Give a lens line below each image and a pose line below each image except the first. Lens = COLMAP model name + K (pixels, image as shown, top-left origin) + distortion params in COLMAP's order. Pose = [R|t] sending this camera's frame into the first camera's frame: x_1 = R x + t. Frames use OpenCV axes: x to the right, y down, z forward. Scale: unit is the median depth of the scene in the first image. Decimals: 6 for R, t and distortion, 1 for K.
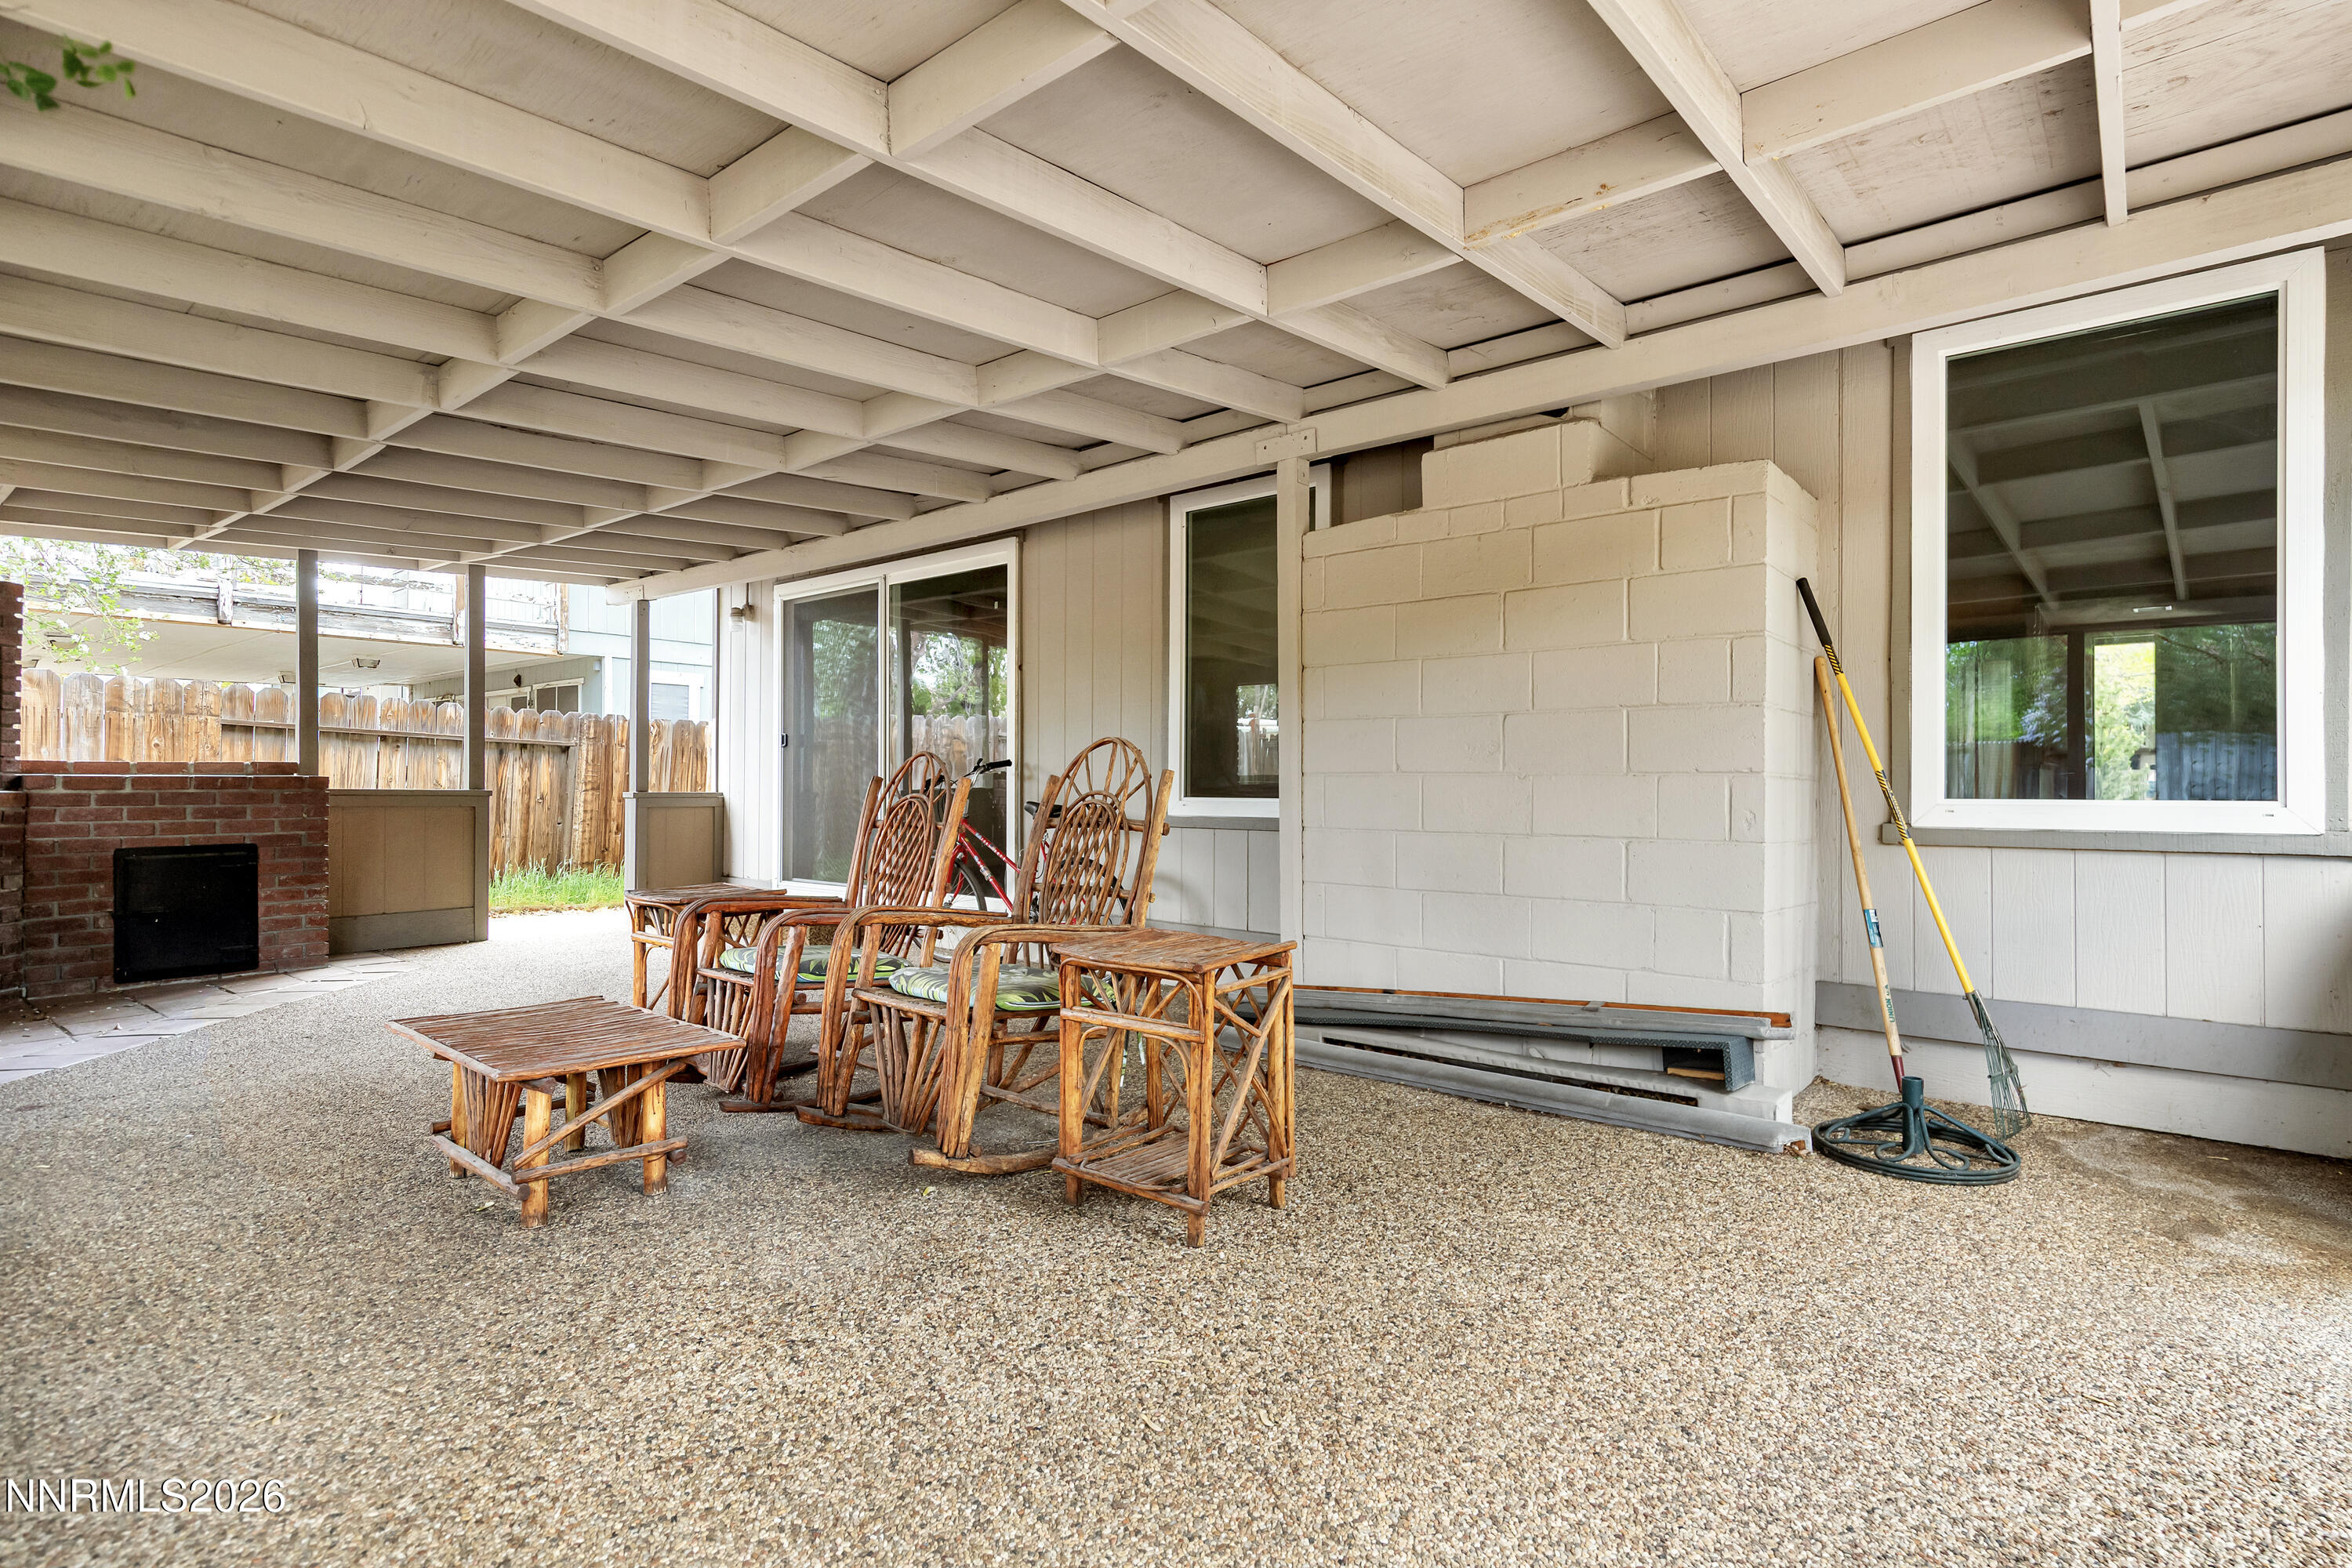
lens RADIAL K [[1205.6, 0, 1184.0], [0, 1205.6, 782.4], [0, 0, 1]] dist [0.026708, 0.000452]
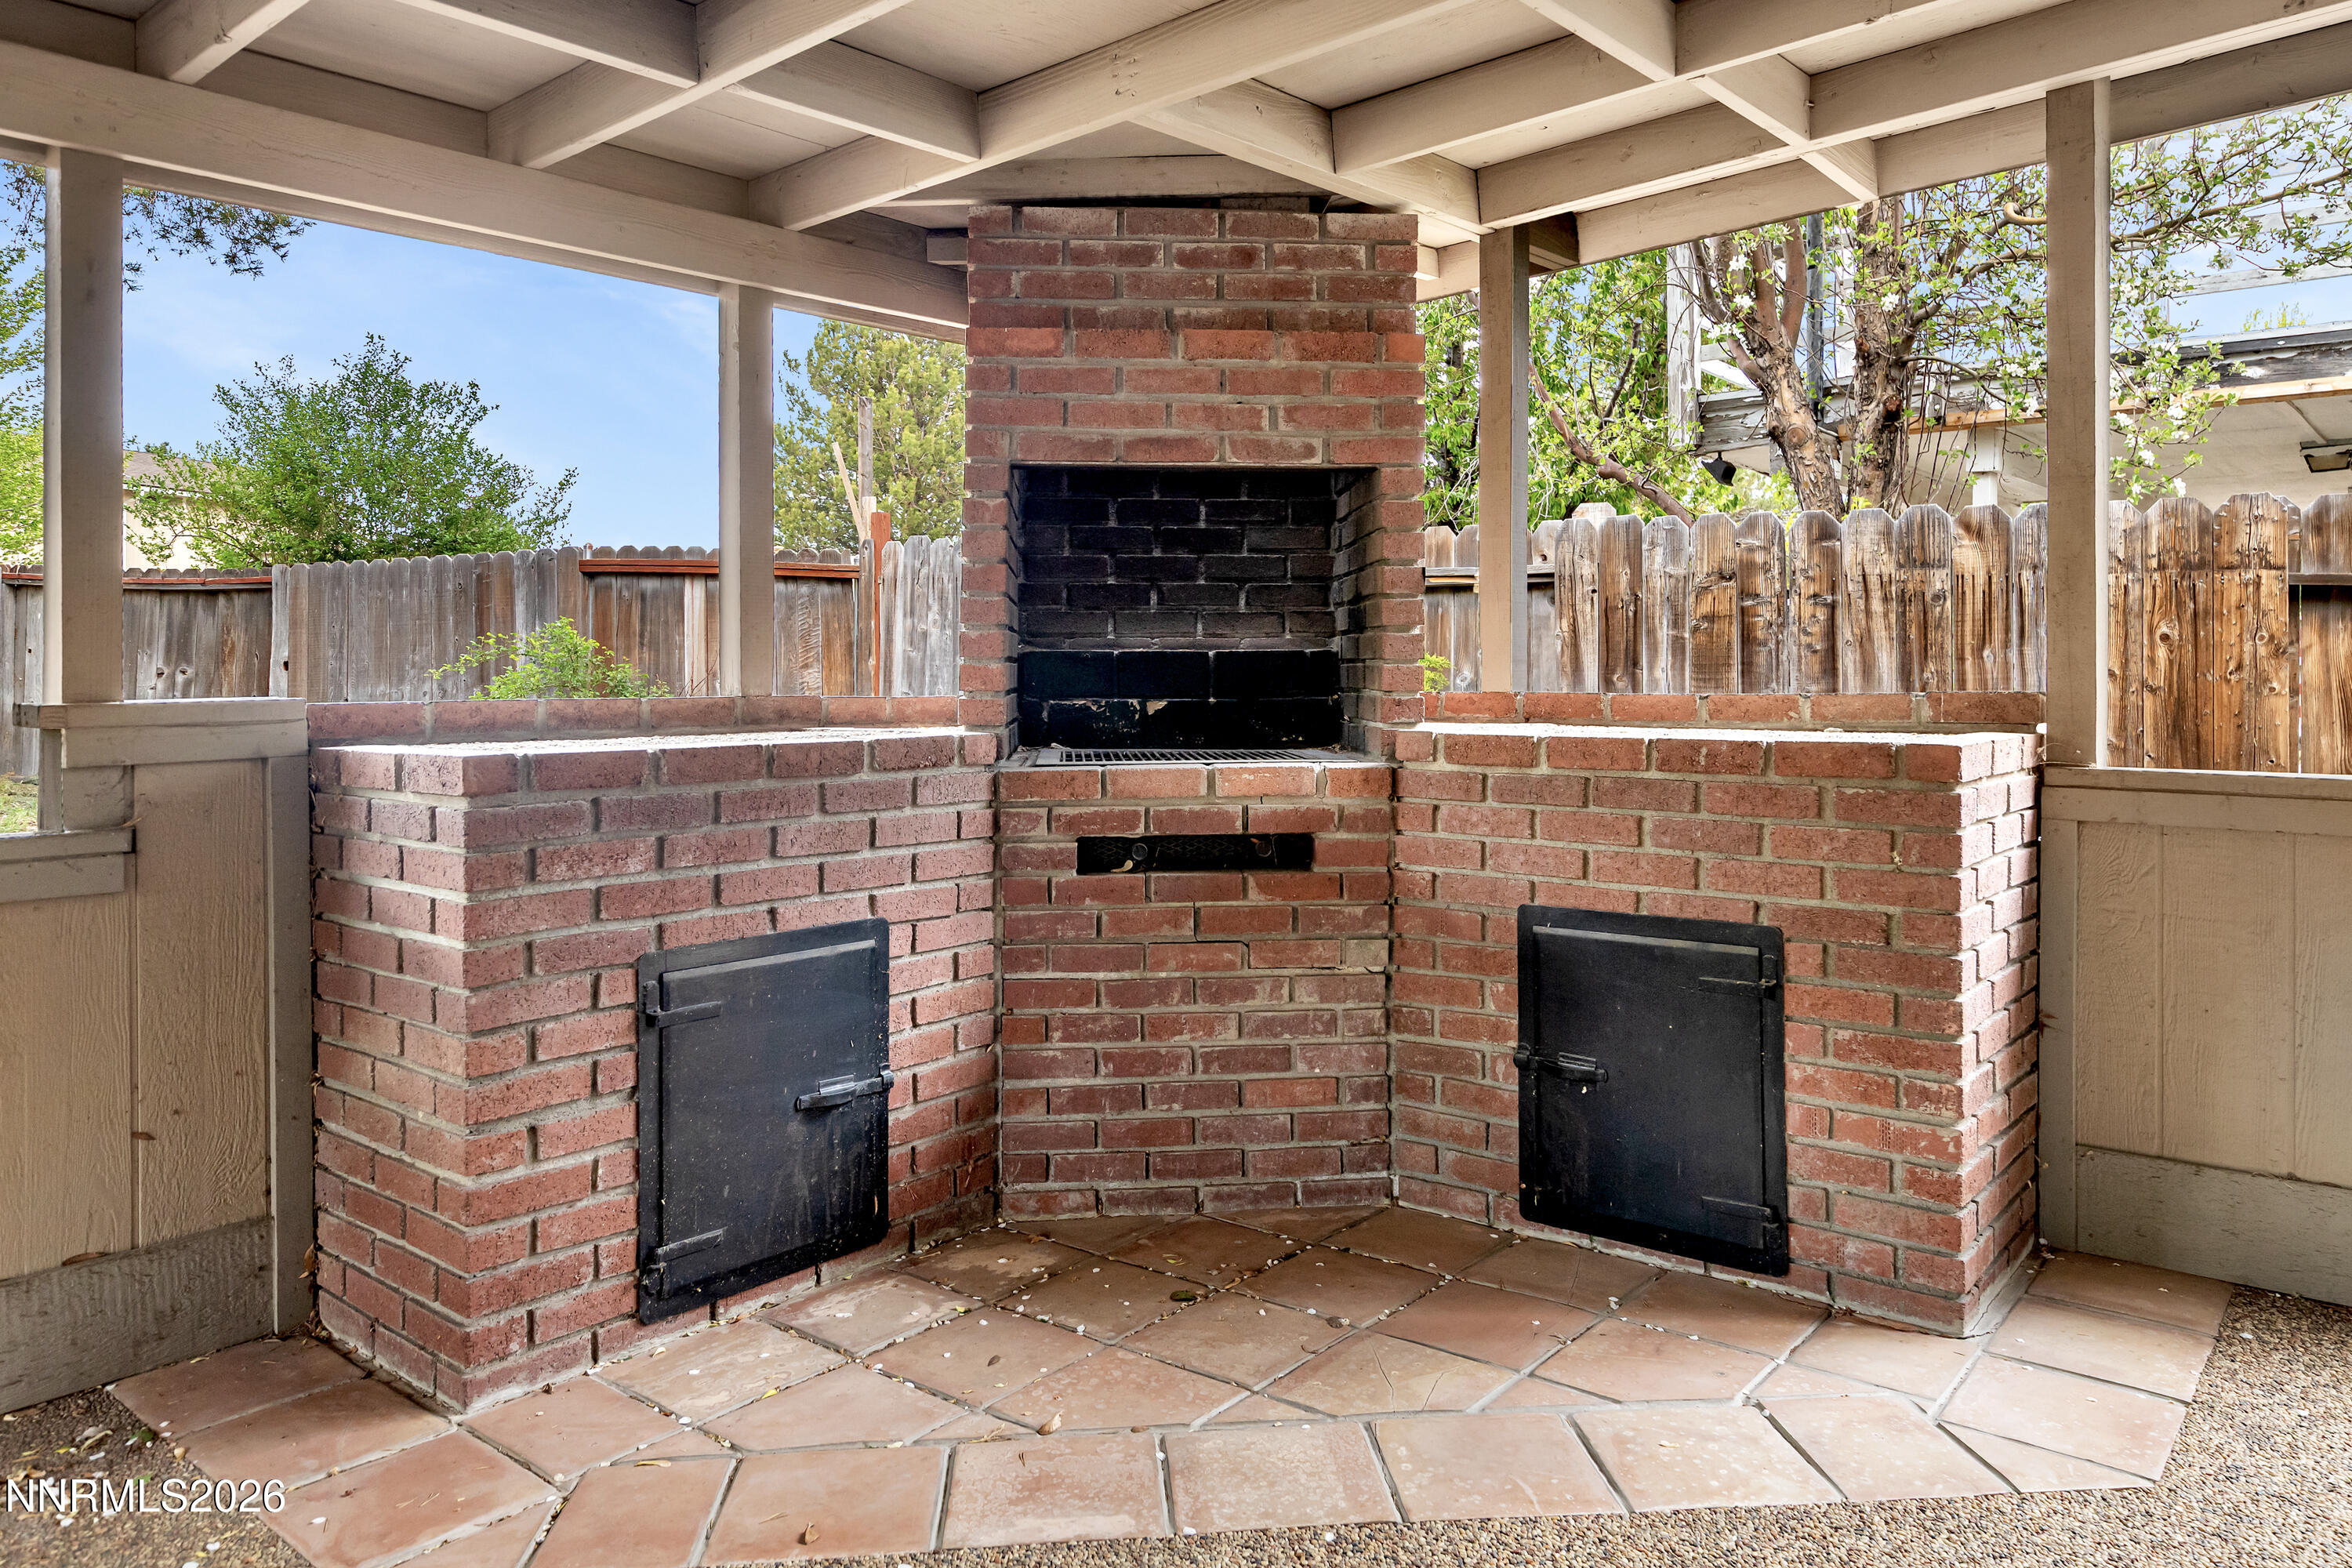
lens RADIAL K [[1602.9, 0, 1216.8], [0, 1602.9, 670.0], [0, 0, 1]] dist [0.017294, 0.003393]
pose [[0.007089, -0.000453, -0.999975, -0.279574], [0.006646, 0.999978, -0.000406, -0.026601], [0.999953, -0.006643, 0.007091, 0.815653]]
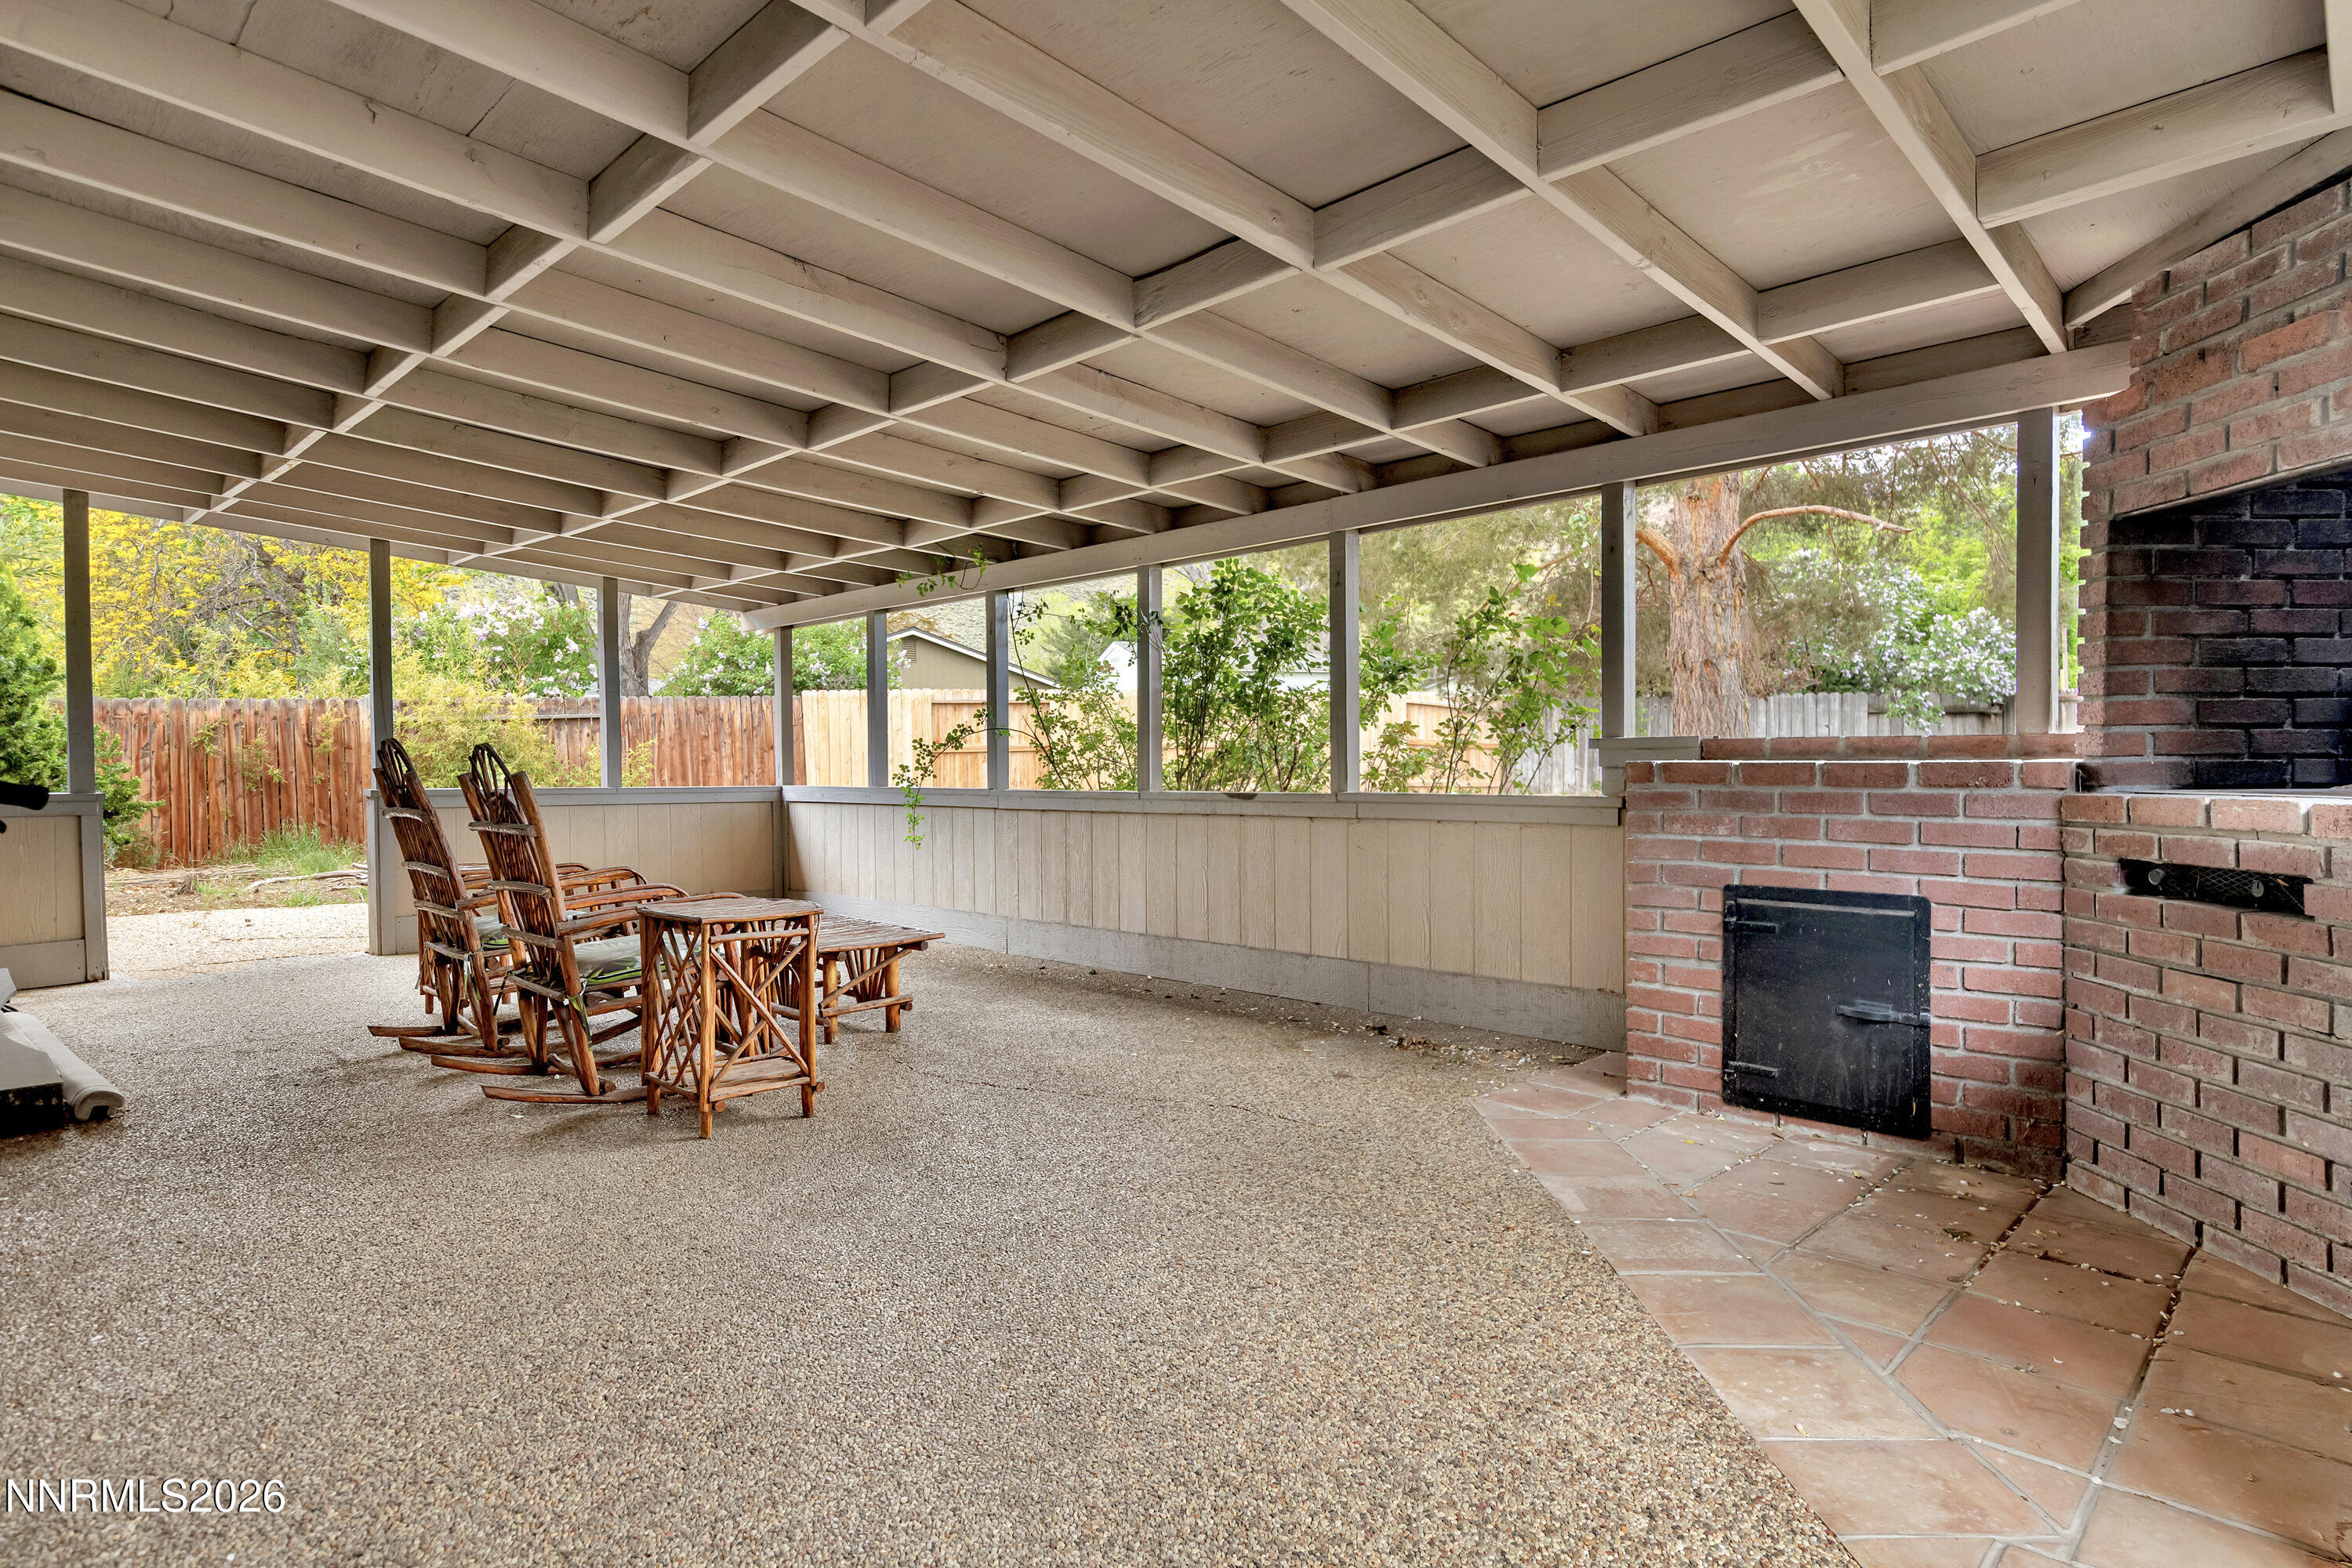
lens RADIAL K [[1266.4, 0, 1181.2], [0, 1266.4, 788.7], [0, 0, 1]] dist [0.004141, 0.000305]
pose [[-0.996972, -0.001540, 0.077744, -0.510671], [0.000064, 0.999787, 0.020631, -0.006124], [-0.077759, 0.020574, -0.996760, 1.249422]]
